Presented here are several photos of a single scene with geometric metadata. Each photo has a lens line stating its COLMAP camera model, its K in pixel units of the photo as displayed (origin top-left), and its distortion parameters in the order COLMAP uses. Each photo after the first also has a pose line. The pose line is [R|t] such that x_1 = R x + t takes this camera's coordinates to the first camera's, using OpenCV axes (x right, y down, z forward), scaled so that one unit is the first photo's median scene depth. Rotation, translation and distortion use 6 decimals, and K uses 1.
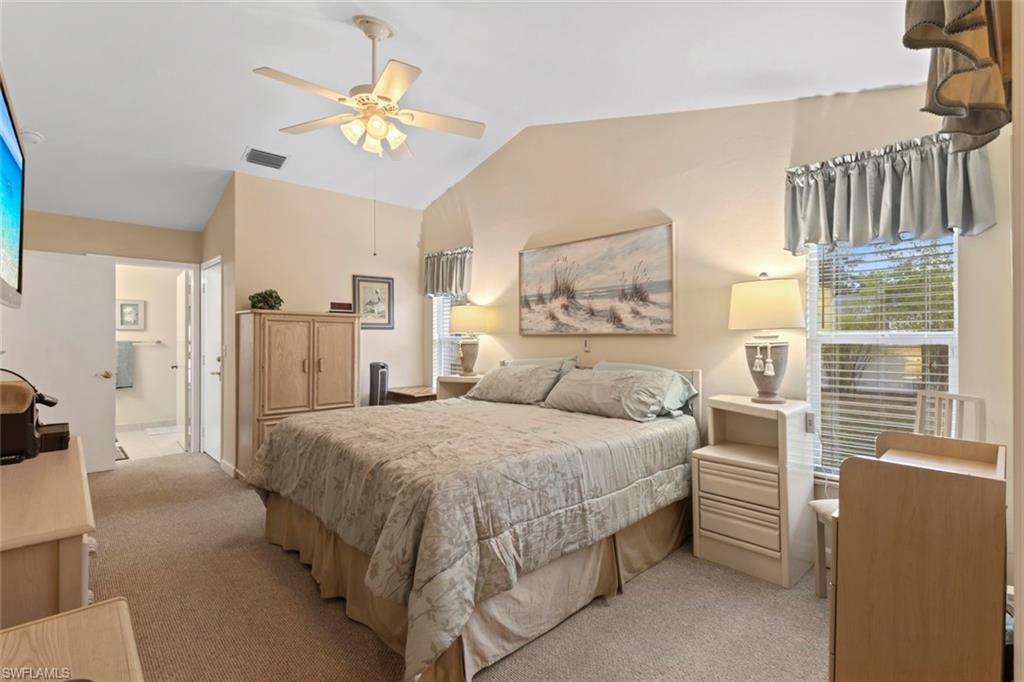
lens RADIAL K [[471.9, 0, 510.7], [0, 471.9, 338.7], [0, 0, 1]] dist [0.009095, 0.000930]
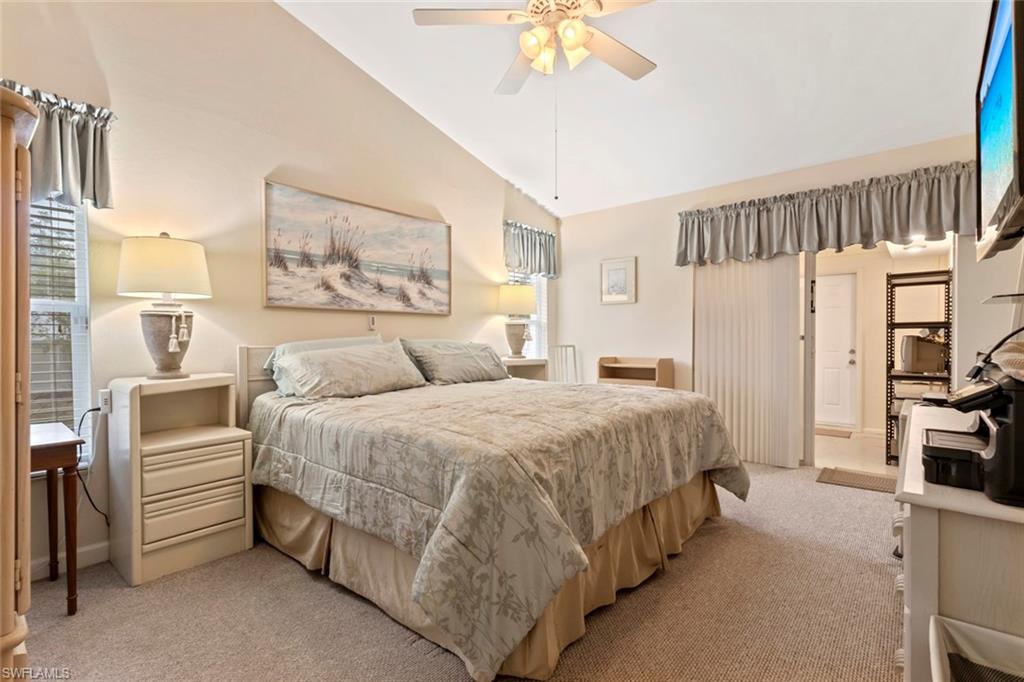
lens RADIAL K [[471.9, 0, 512.7], [0, 471.9, 340.2], [0, 0, 1]] dist [0.009095, 0.000930]
pose [[-0.114412, -0.006384, 0.993413, -0.741002], [0.005178, 0.999962, 0.007022, 0.040127], [-0.993420, 0.005947, -0.114375, 0.796488]]
